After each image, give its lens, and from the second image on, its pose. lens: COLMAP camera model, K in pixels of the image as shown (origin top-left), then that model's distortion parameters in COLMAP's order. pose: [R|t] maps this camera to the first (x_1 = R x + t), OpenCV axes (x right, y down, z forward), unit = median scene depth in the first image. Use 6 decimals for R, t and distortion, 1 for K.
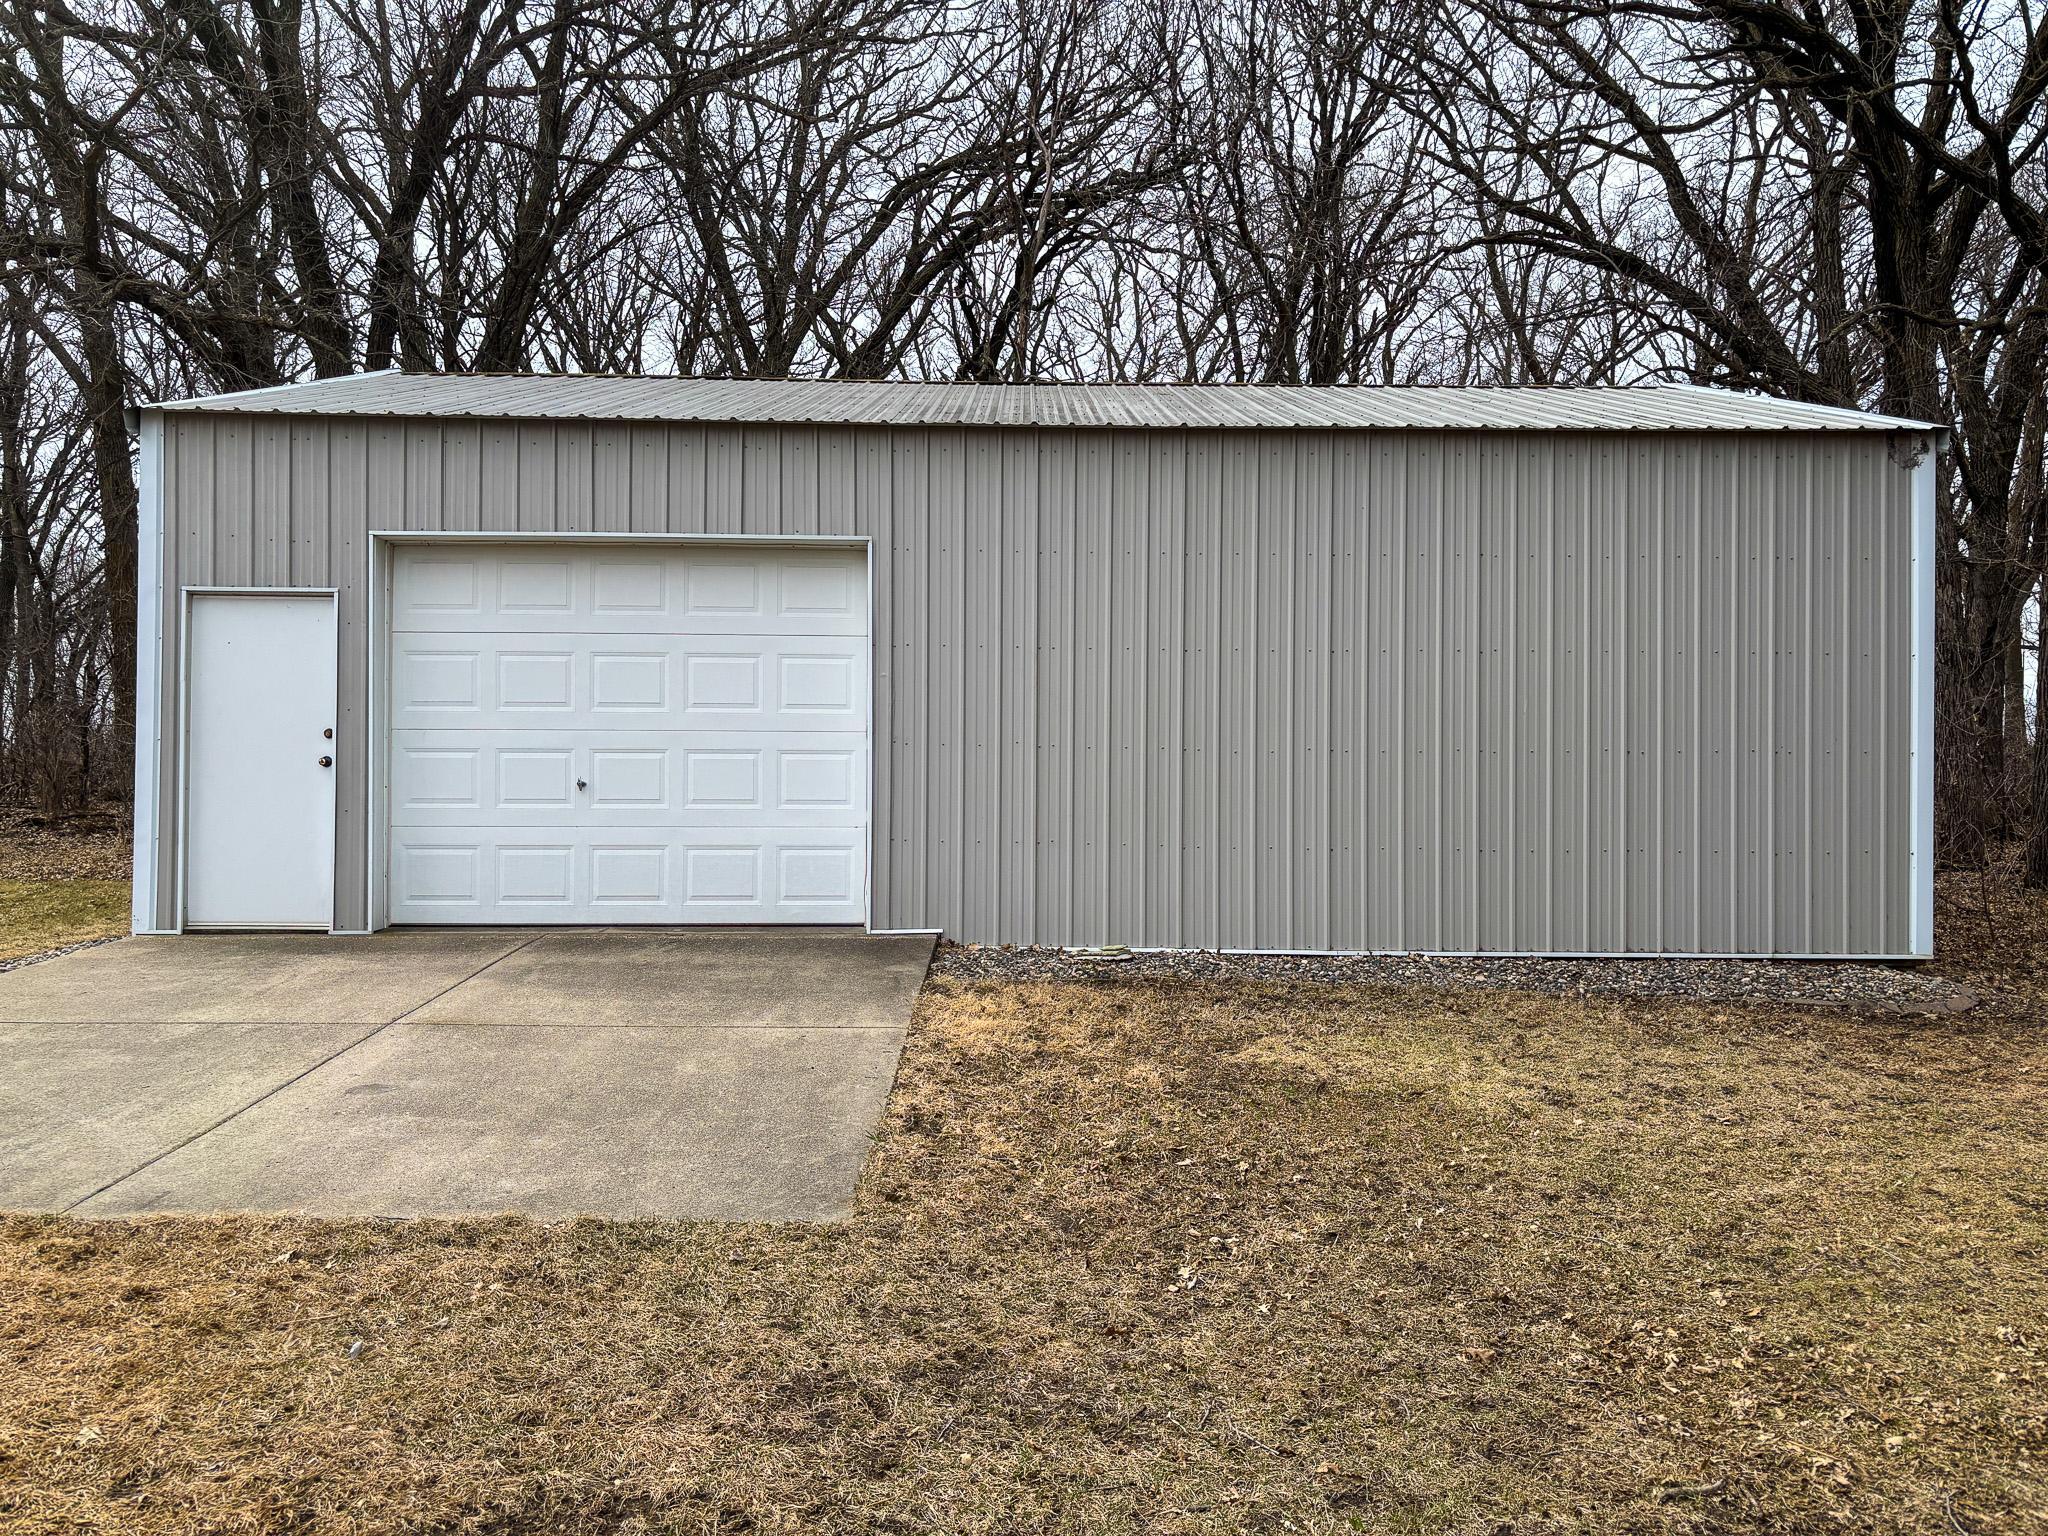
lens RADIAL K [[1529.6, 0, 1030.2], [0, 1529.6, 769.2], [0, 0, 1]] dist [0.150678, -0.277047]
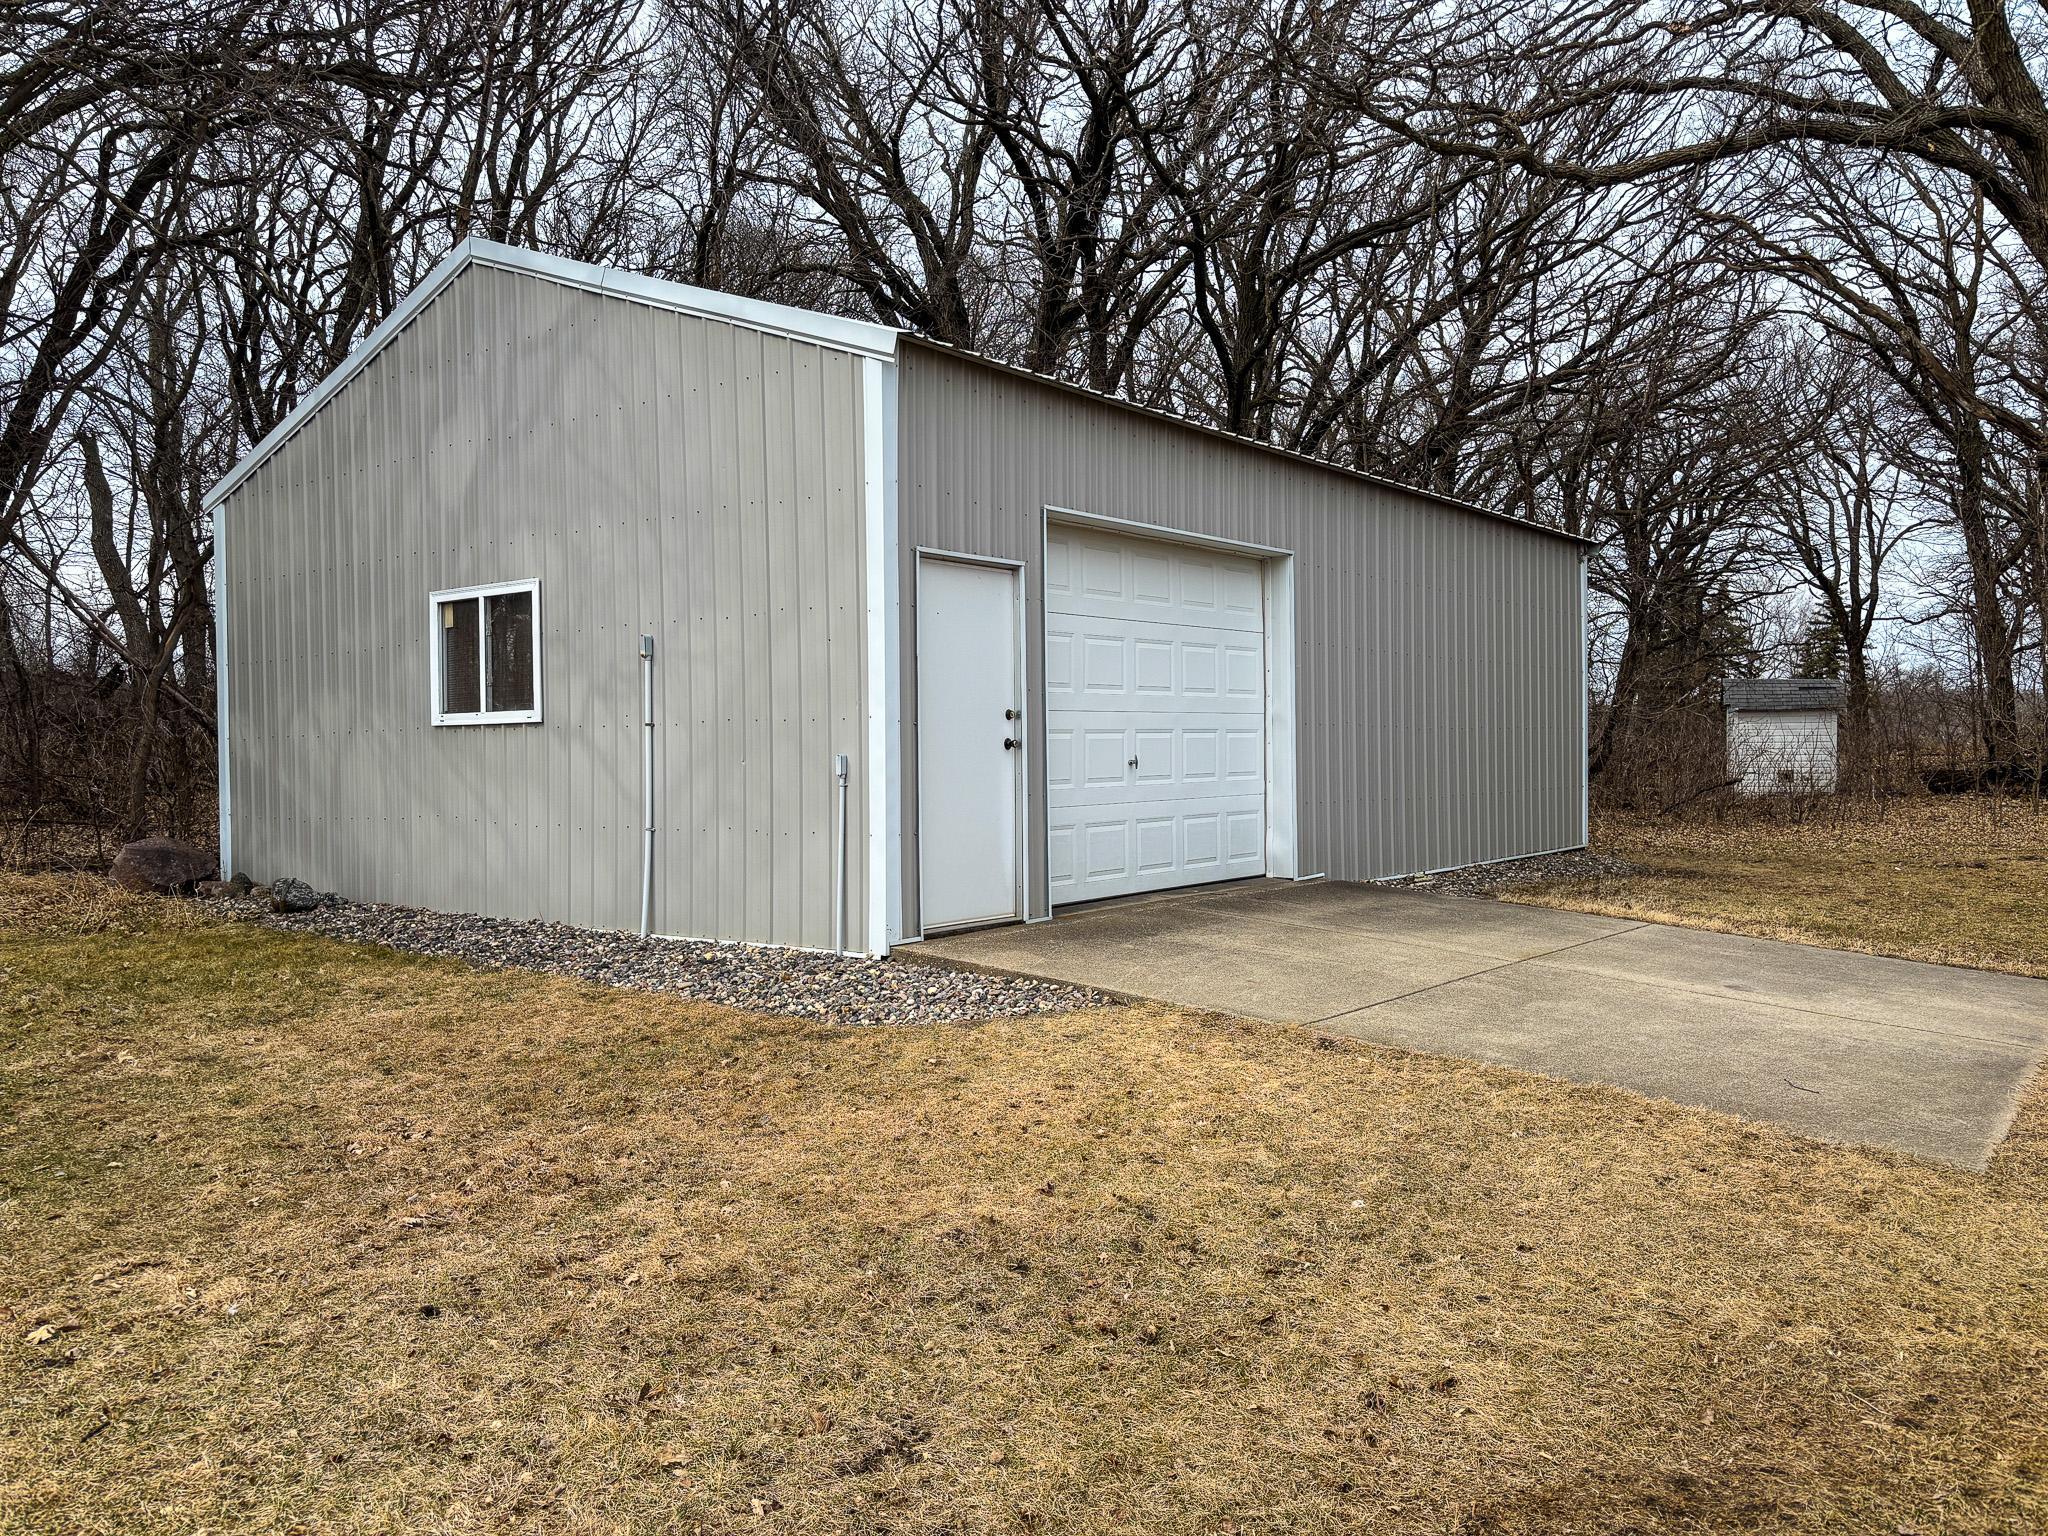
lens RADIAL K [[1529.6, 0, 1030.2], [0, 1529.6, 769.2], [0, 0, 1]] dist [0.150678, -0.277047]
pose [[0.605969, -0.023027, 0.795155, -1.188804], [-0.023467, 0.998628, 0.046803, -0.033822], [-0.795142, -0.047021, 0.604597, 0.422814]]
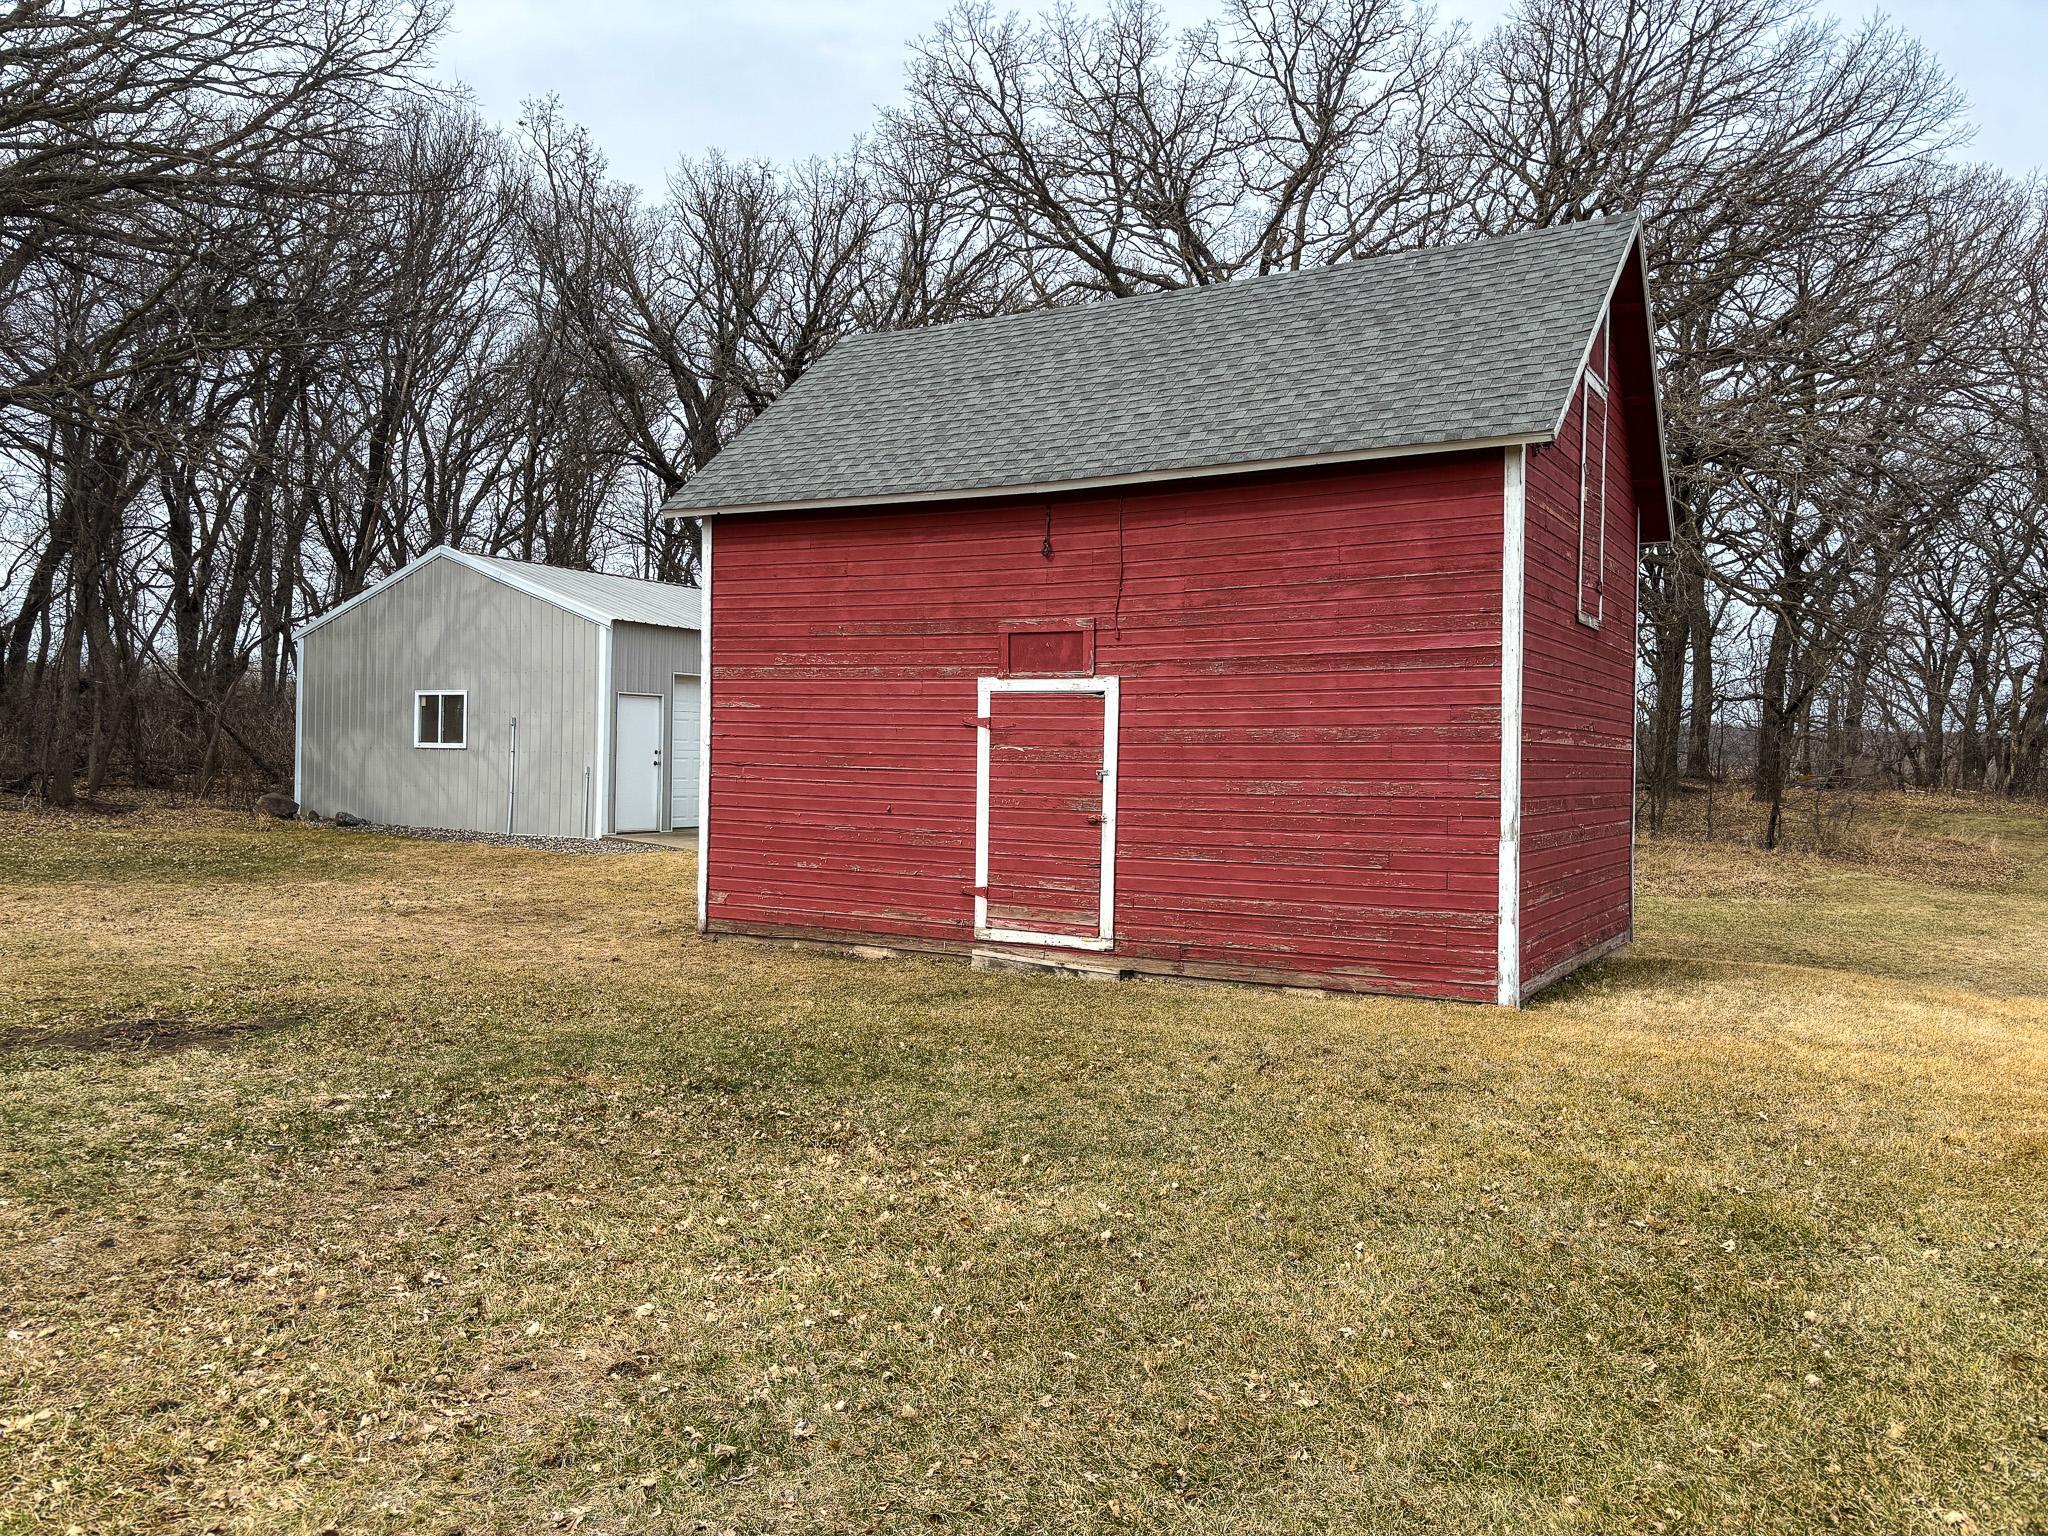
lens RADIAL K [[1529.6, 0, 1030.2], [0, 1529.6, 769.2], [0, 0, 1]] dist [0.150678, -0.277047]
pose [[0.514487, -0.008113, 0.857460, -2.272528], [-0.054928, 0.997590, 0.042396, -0.134010], [-0.855737, -0.068911, 0.512802, -0.791711]]
